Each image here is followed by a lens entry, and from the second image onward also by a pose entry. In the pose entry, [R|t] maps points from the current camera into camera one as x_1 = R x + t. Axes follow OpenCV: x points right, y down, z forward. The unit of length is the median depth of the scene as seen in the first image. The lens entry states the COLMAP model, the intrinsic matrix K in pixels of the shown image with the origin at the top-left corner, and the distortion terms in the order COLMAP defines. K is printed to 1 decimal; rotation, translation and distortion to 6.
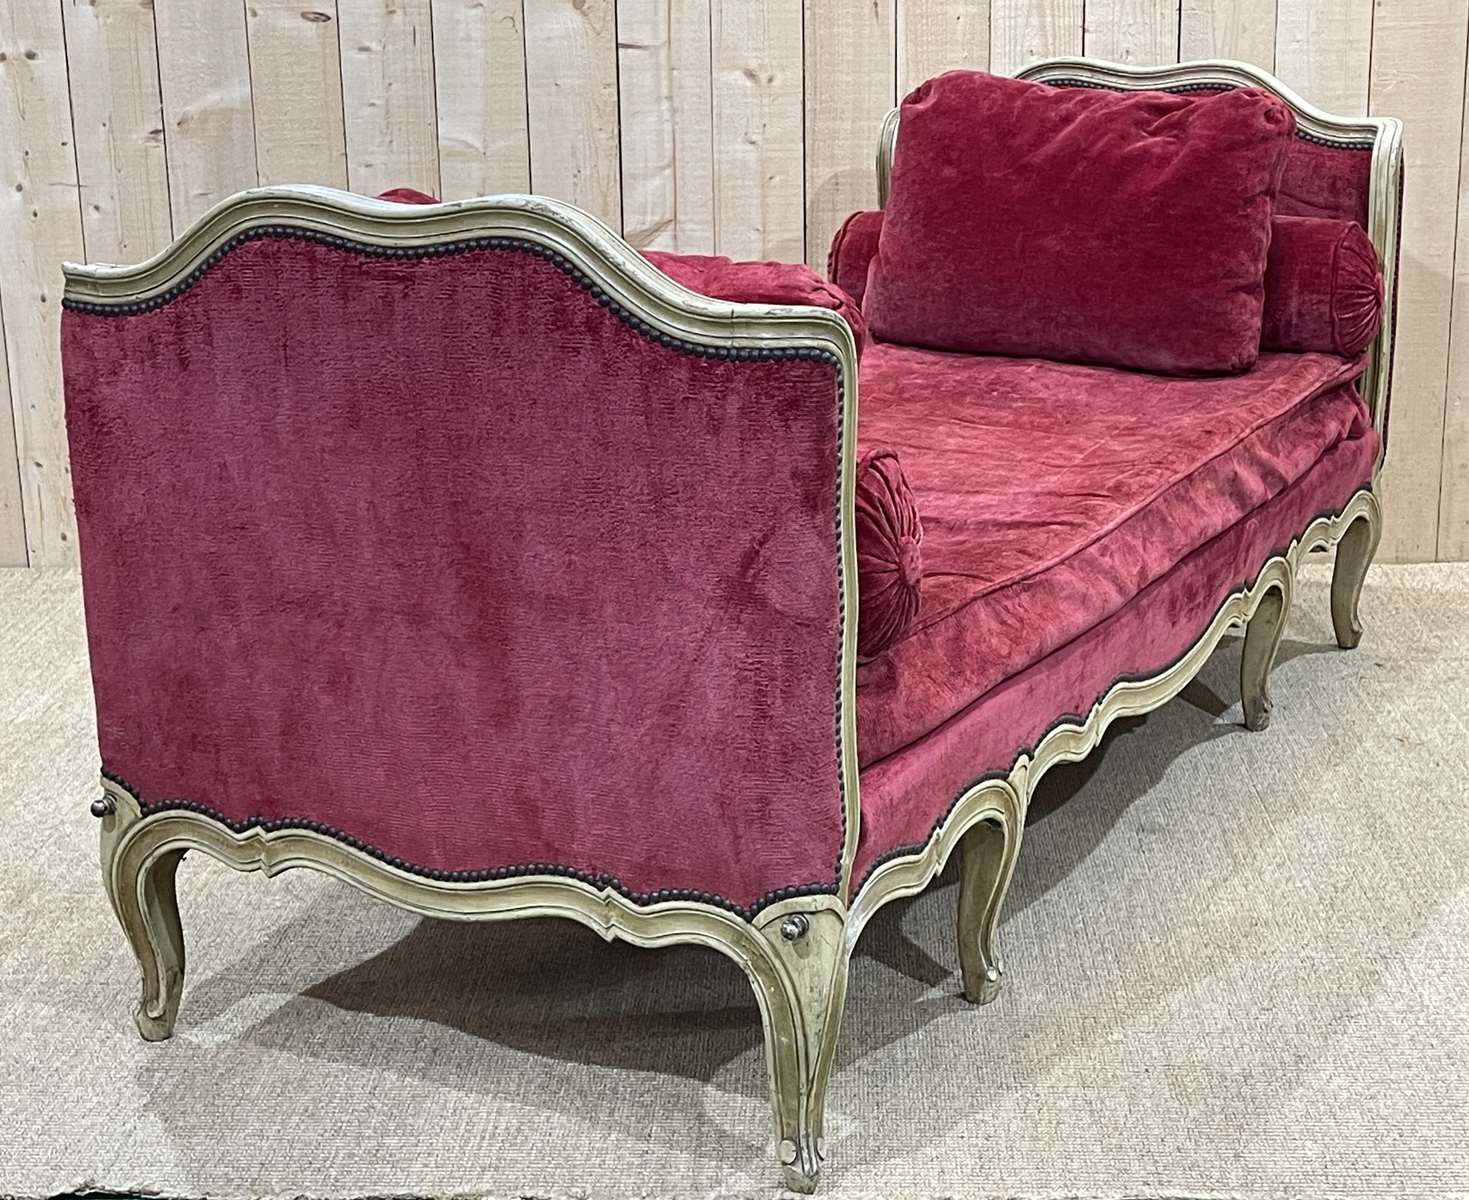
lens RADIAL K [[2391.5, 0, 728.3], [0, 2391.5, 643.9], [0, 0, 1]] dist [0.039818, 0.000000]
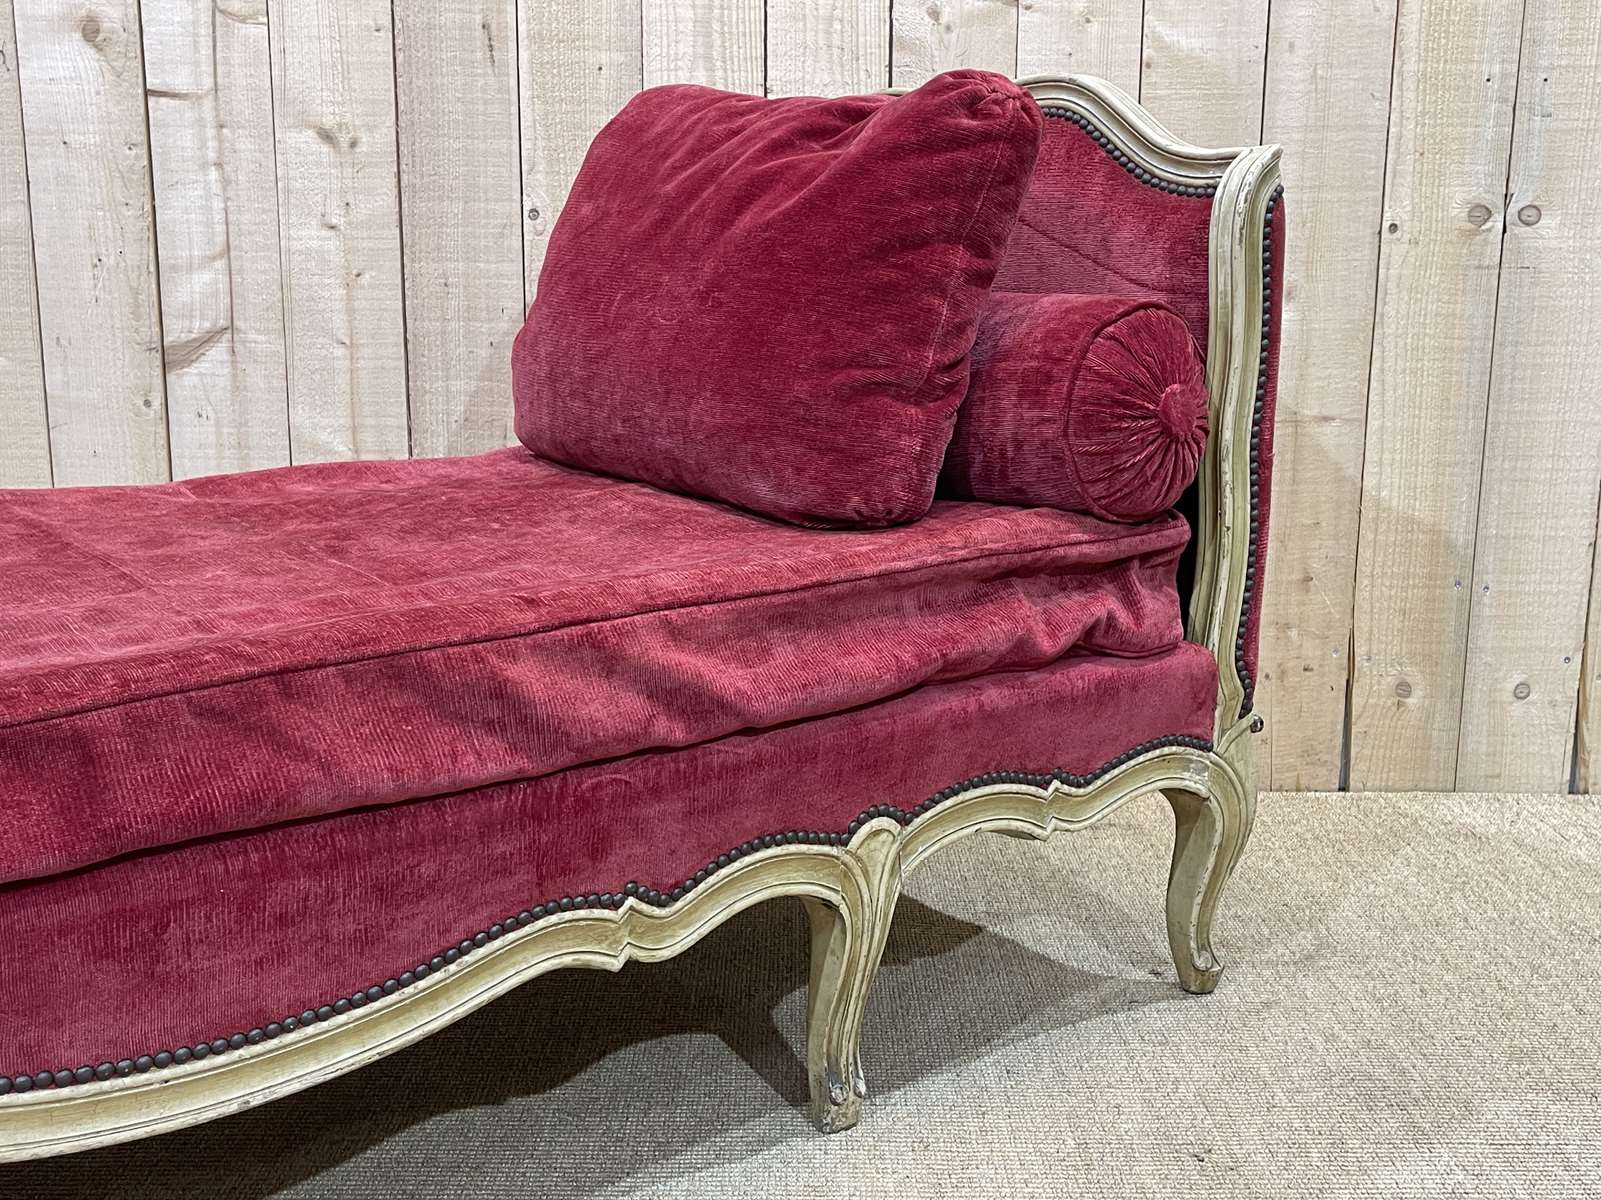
lens RADIAL K [[1875.0, 0, 761.5], [0, 1875.0, 632.5], [0, 0, 1]] dist [0.029821, 0.000000]
pose [[0.997911, 0.014663, 0.062925, 0.110164], [-0.009821, 0.997015, -0.076576, -0.038590], [-0.063860, 0.075798, 0.995076, 0.415060]]
